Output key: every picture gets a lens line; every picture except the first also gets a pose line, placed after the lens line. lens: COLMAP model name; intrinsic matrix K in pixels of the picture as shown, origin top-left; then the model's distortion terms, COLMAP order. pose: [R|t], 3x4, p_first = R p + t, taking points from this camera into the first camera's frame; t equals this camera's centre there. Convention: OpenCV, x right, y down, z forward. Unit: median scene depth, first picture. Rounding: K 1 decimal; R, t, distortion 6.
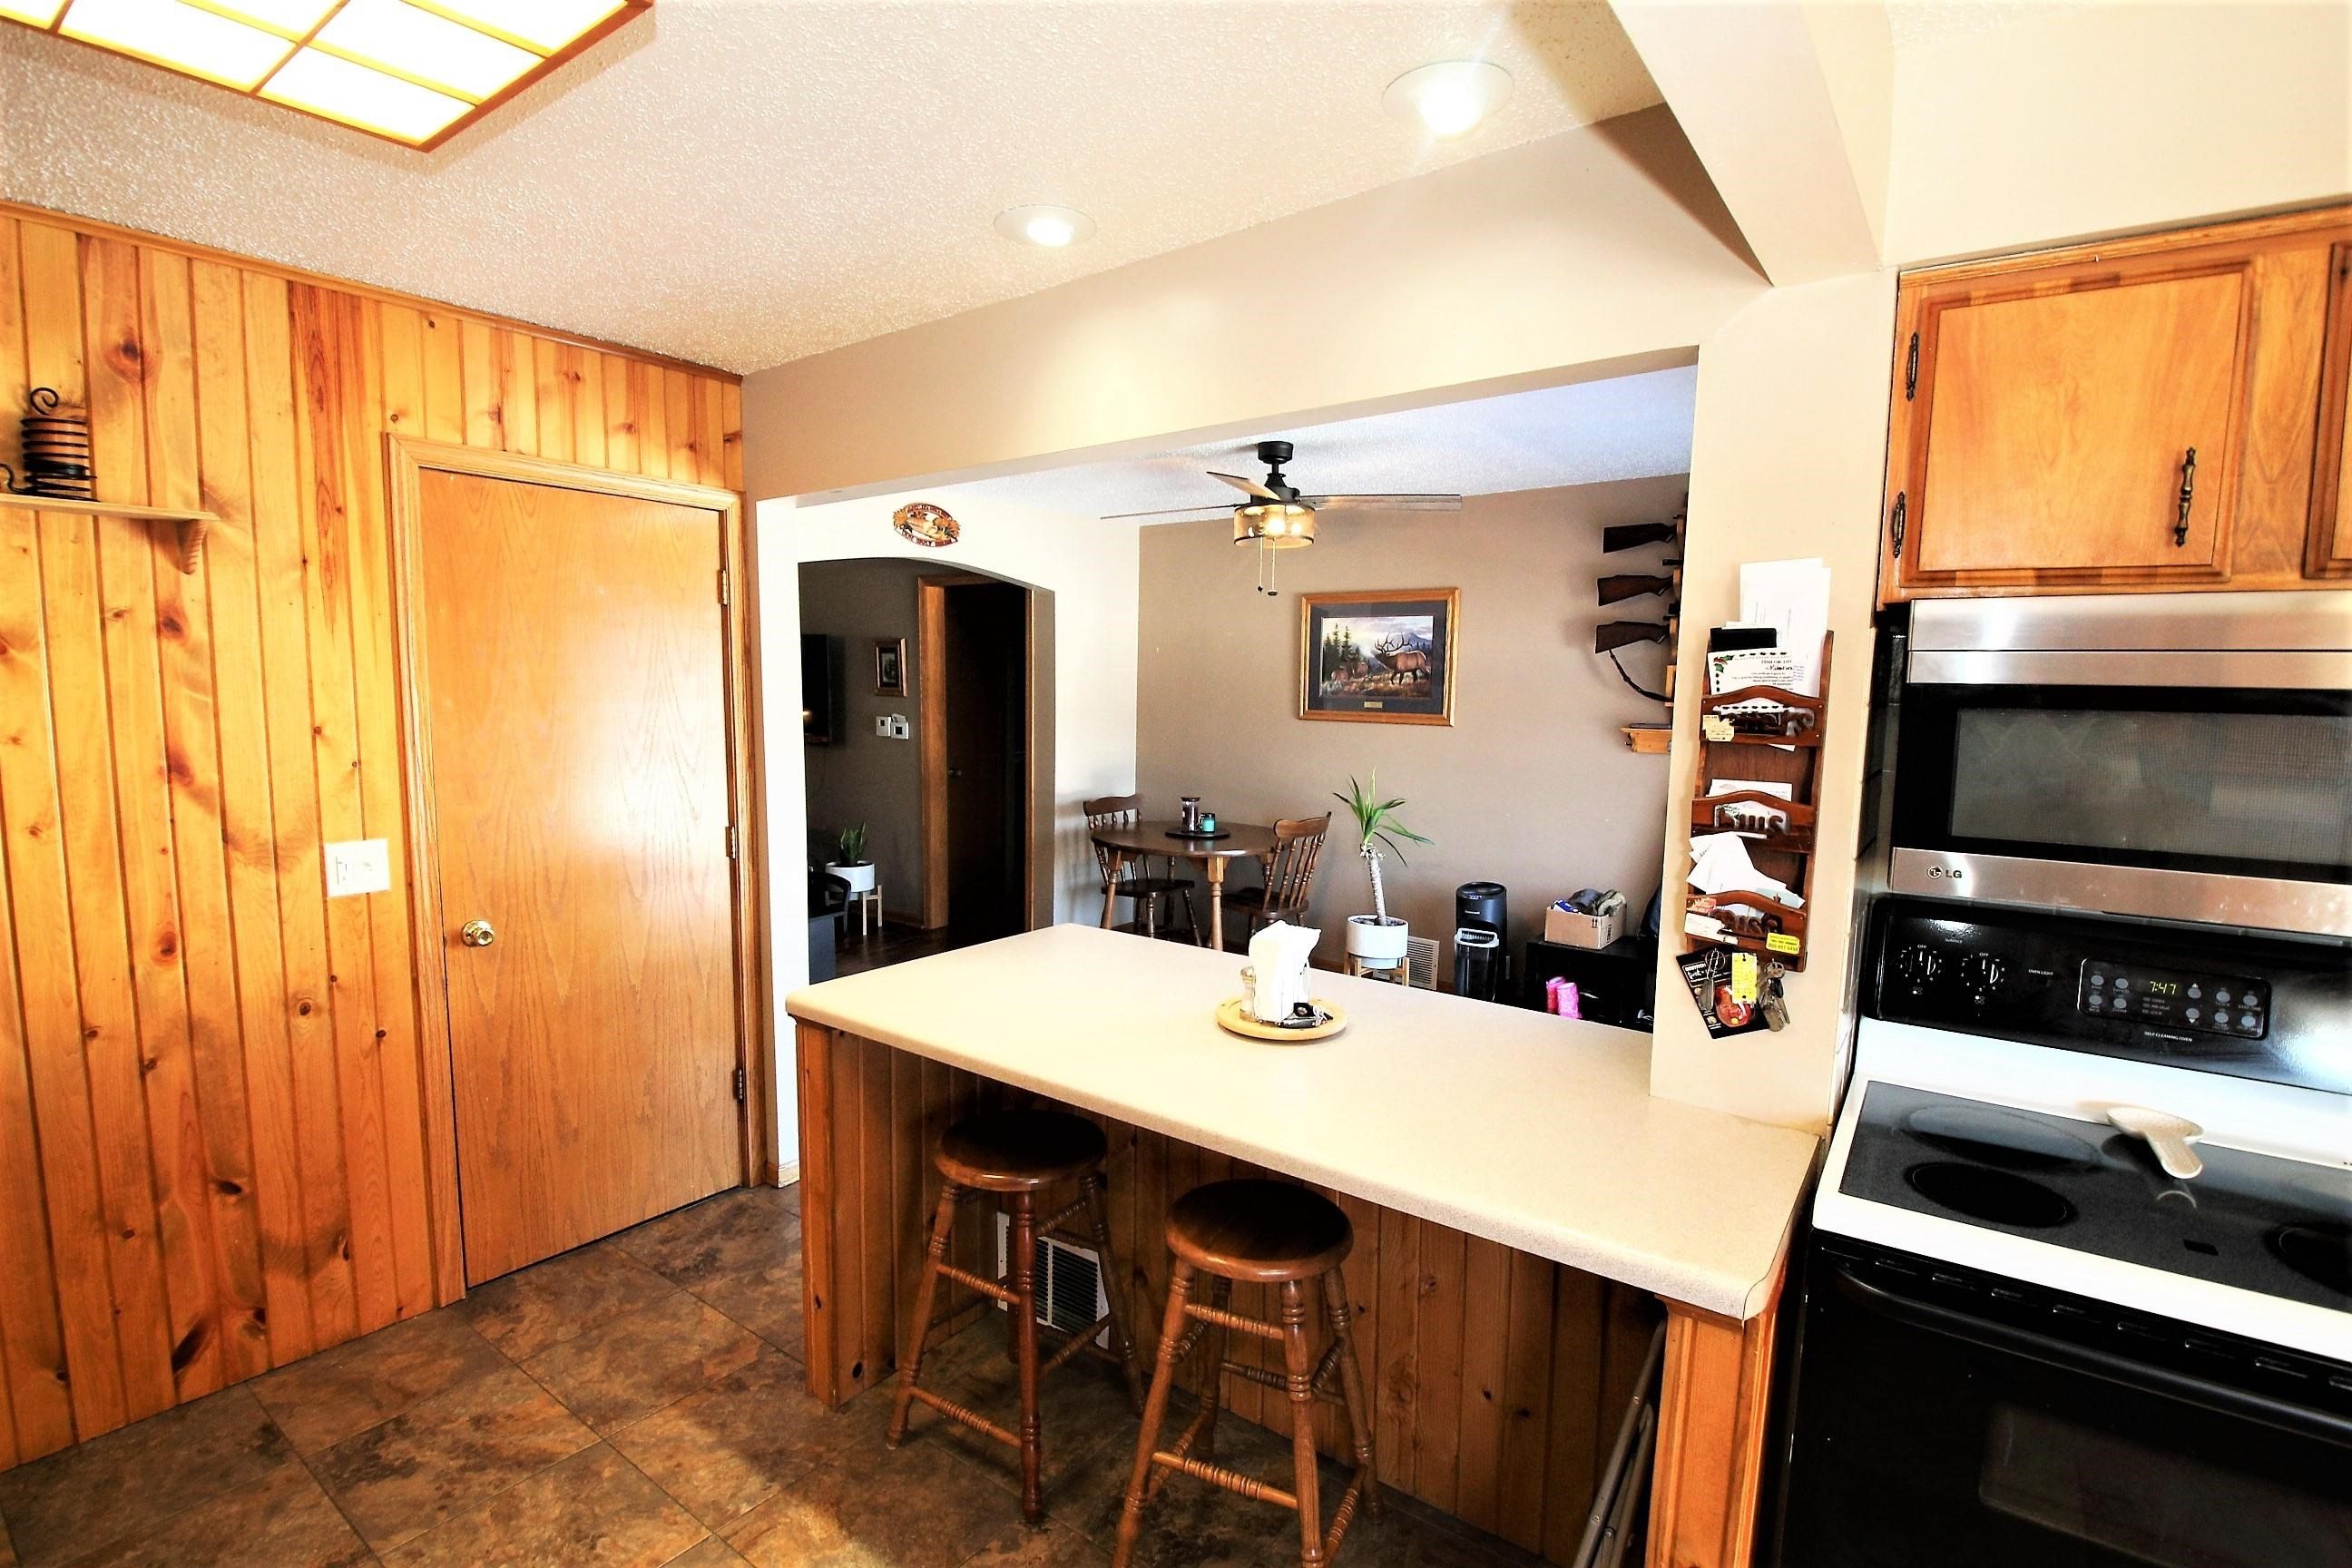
lens RADIAL K [[1082.7, 0, 1181.8], [0, 1082.7, 806.1], [0, 0, 1]] dist [0.001757, -0.020212]
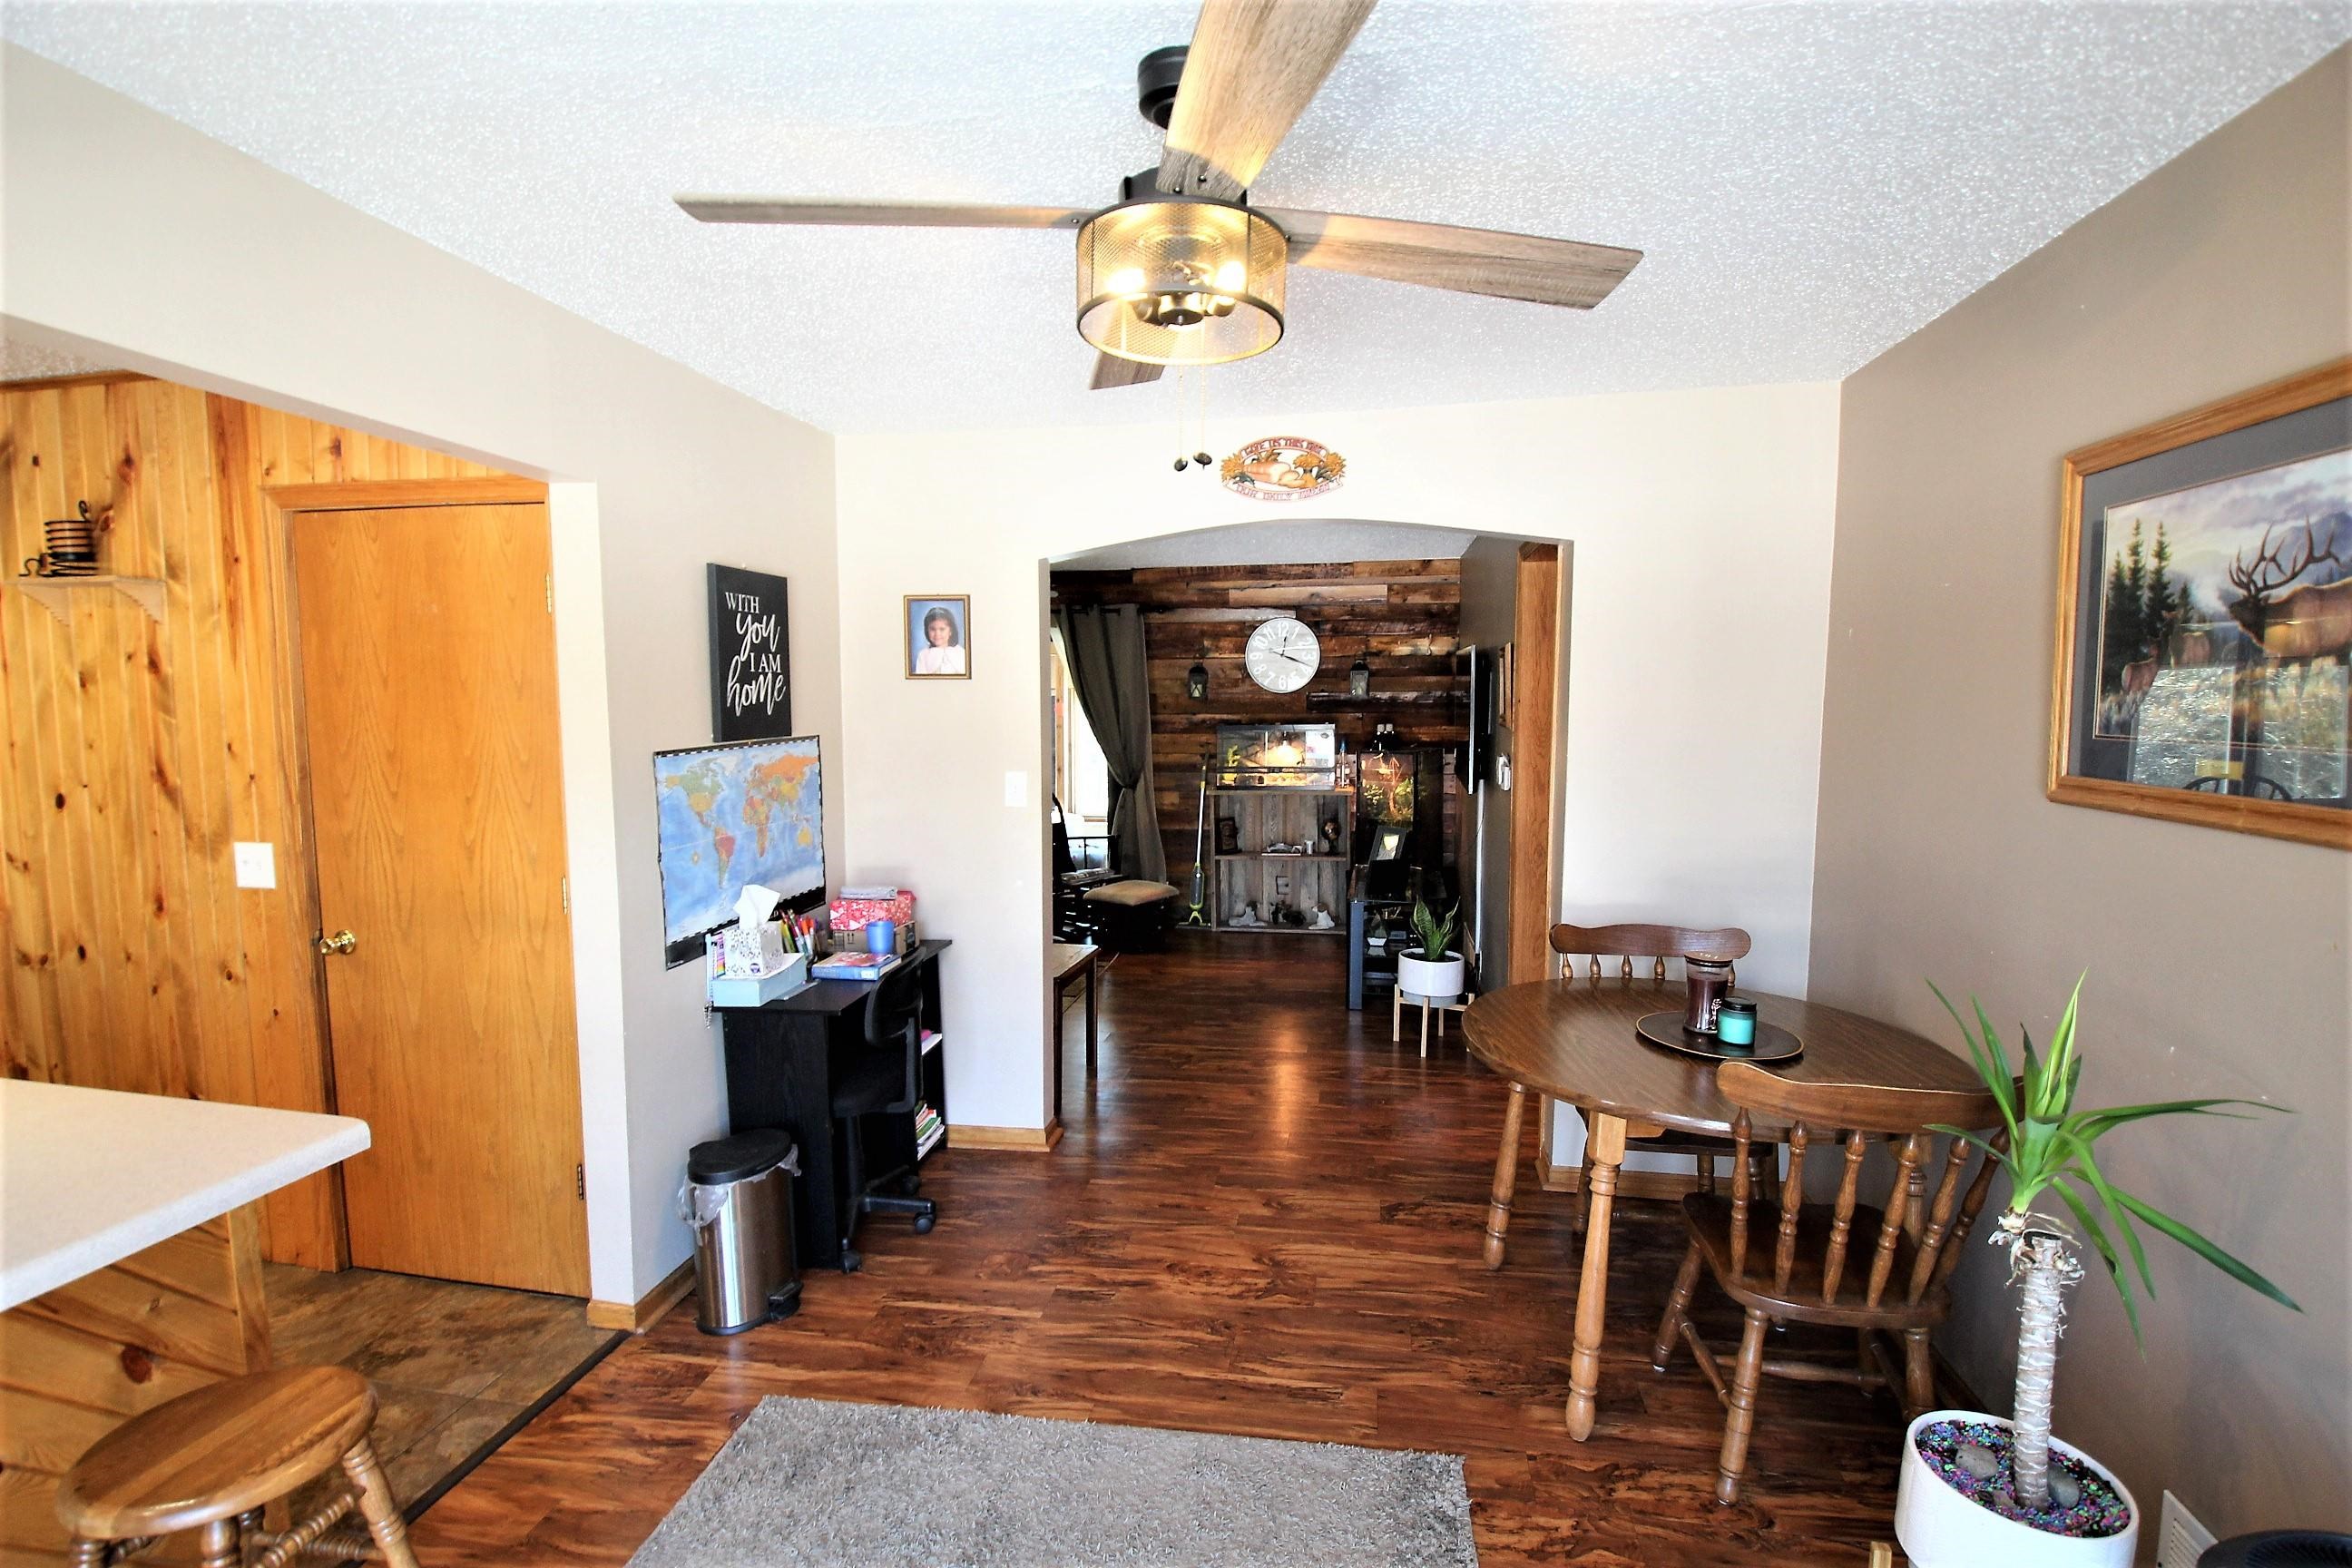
lens RADIAL K [[1082.7, 0, 1181.8], [0, 1082.7, 806.1], [0, 0, 1]] dist [0.001757, -0.020212]
pose [[0.442092, 0.072378, -0.894045, 0.559271], [-0.099383, 0.994555, 0.031372, -0.112733], [0.891447, 0.074983, 0.446878, 1.081226]]
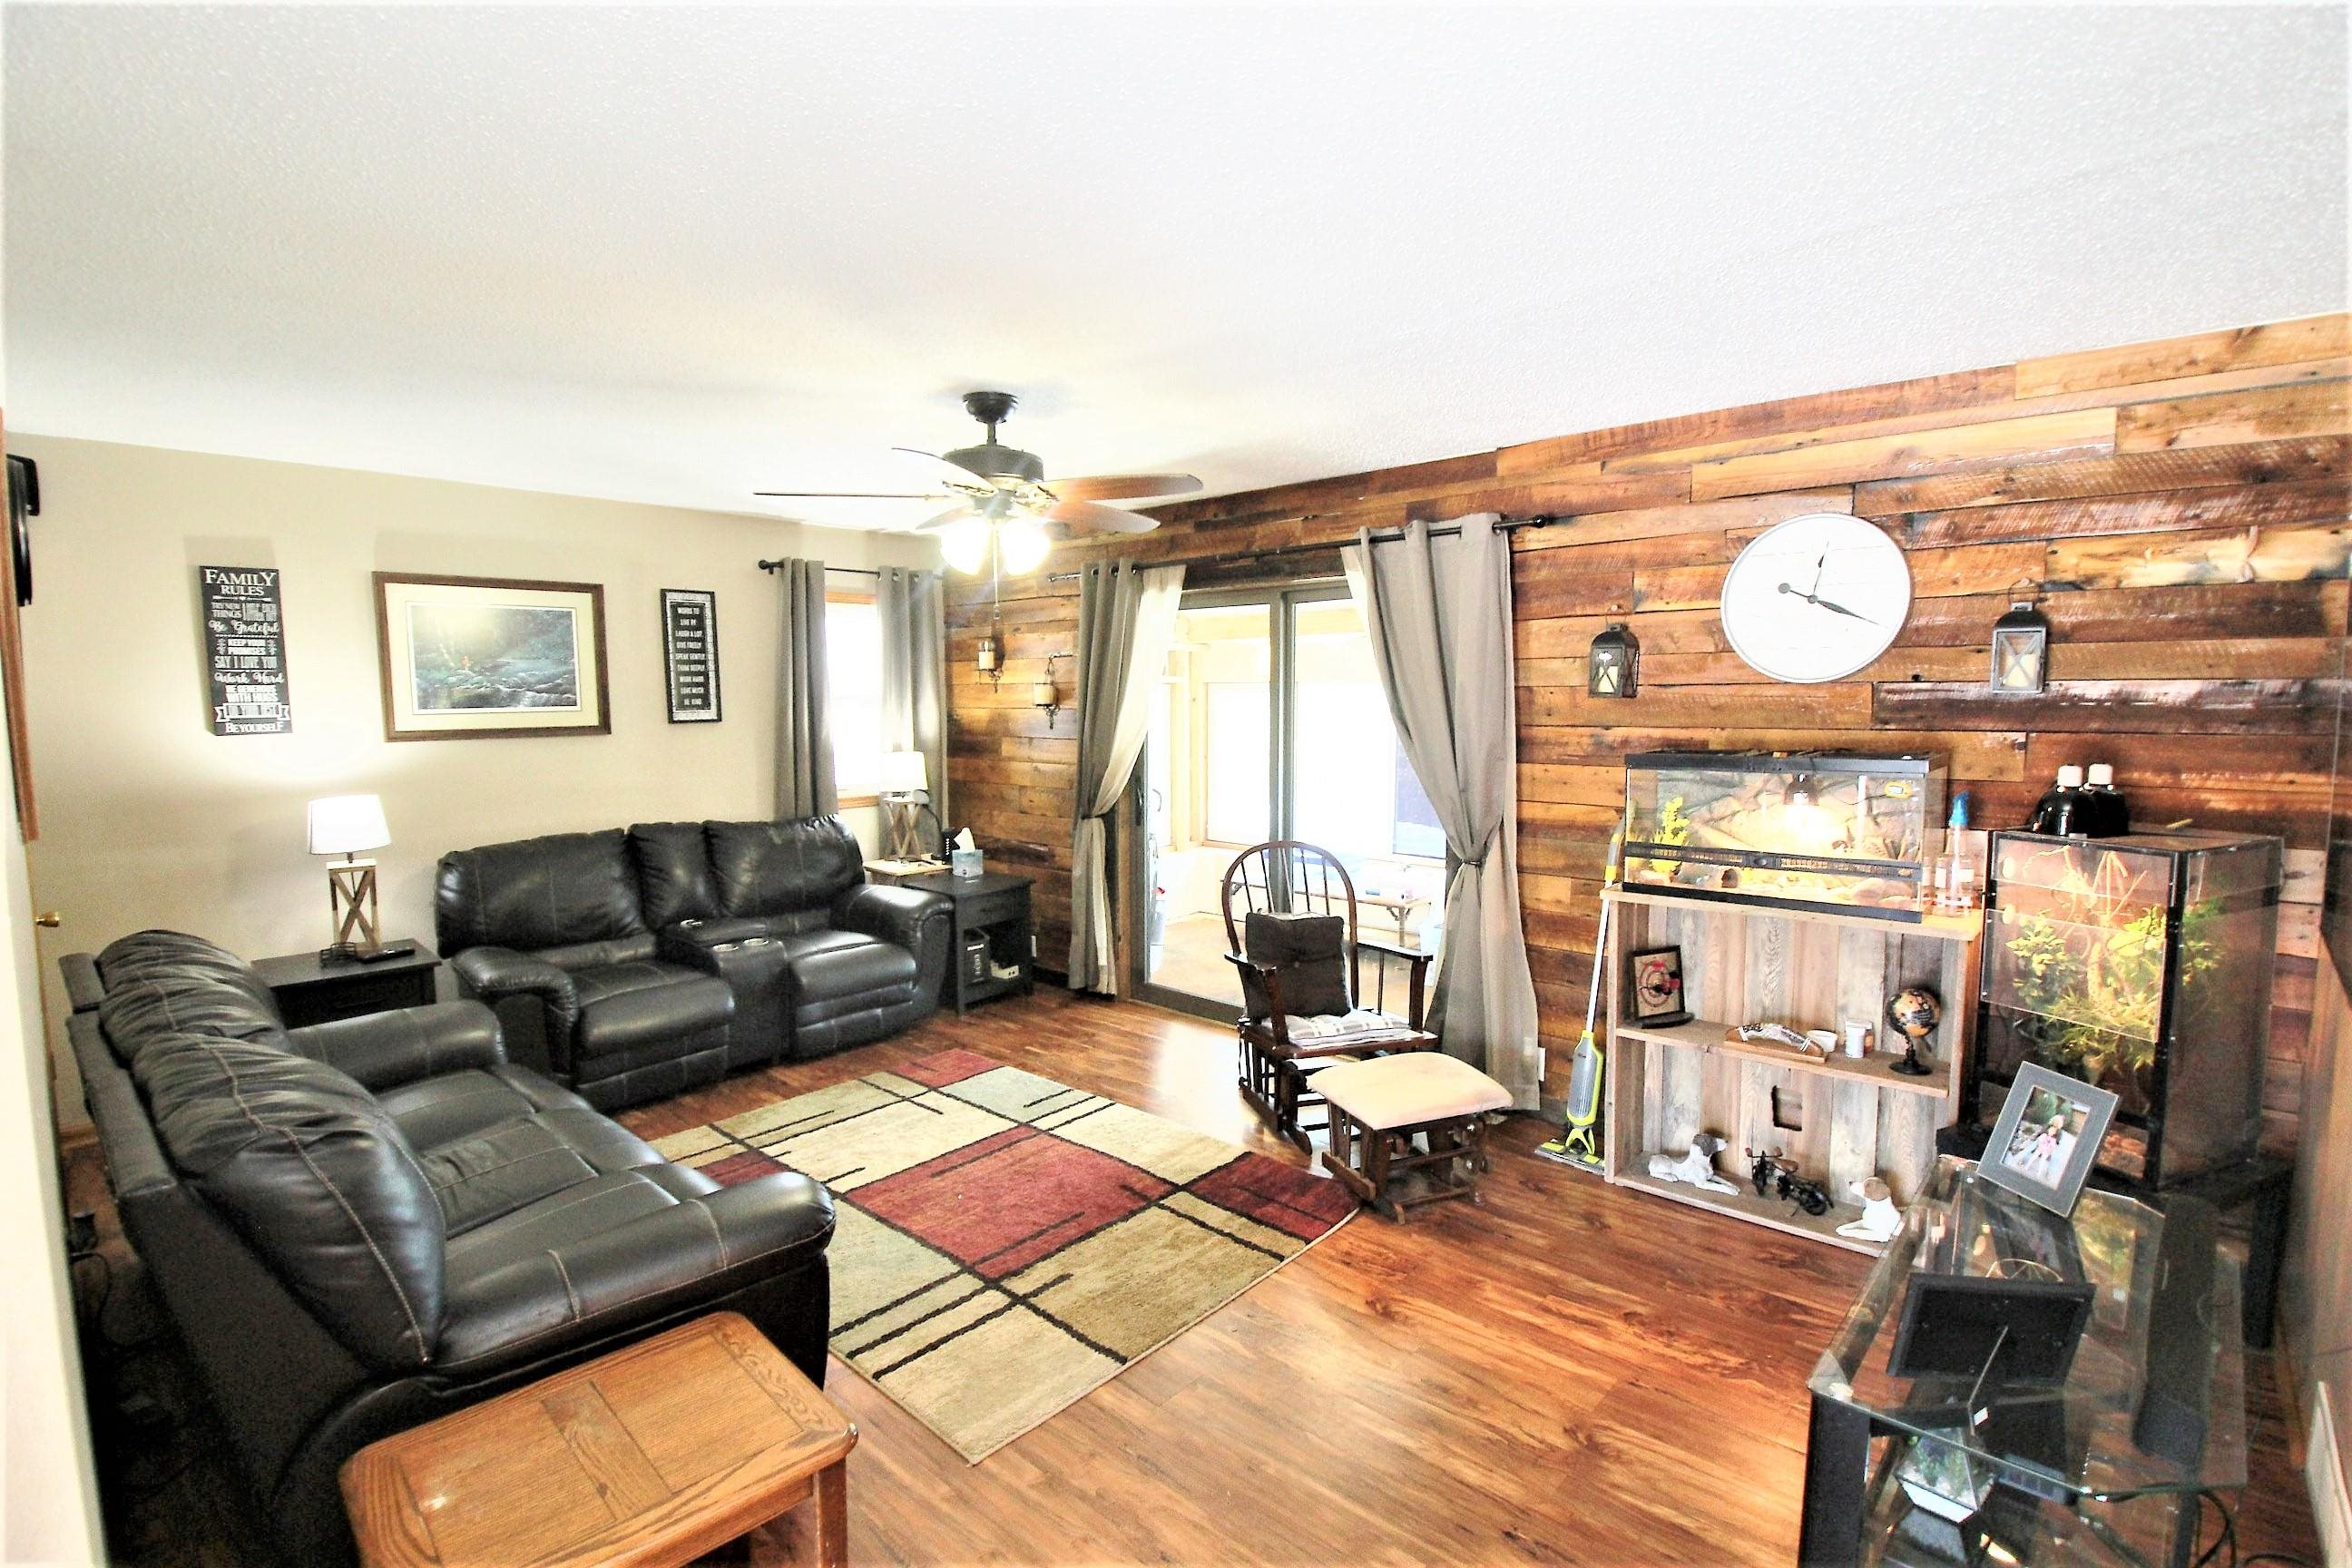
lens RADIAL K [[1082.8, 0, 1176.0], [0, 1082.8, 784.0], [0, 0, 1]] dist [0.000751, -0.020745]
pose [[-0.135448, 0.086701, -0.986984, 0.137841], [-0.104498, 0.989358, 0.101250, -0.177400], [0.985258, 0.116851, -0.124946, 1.440631]]
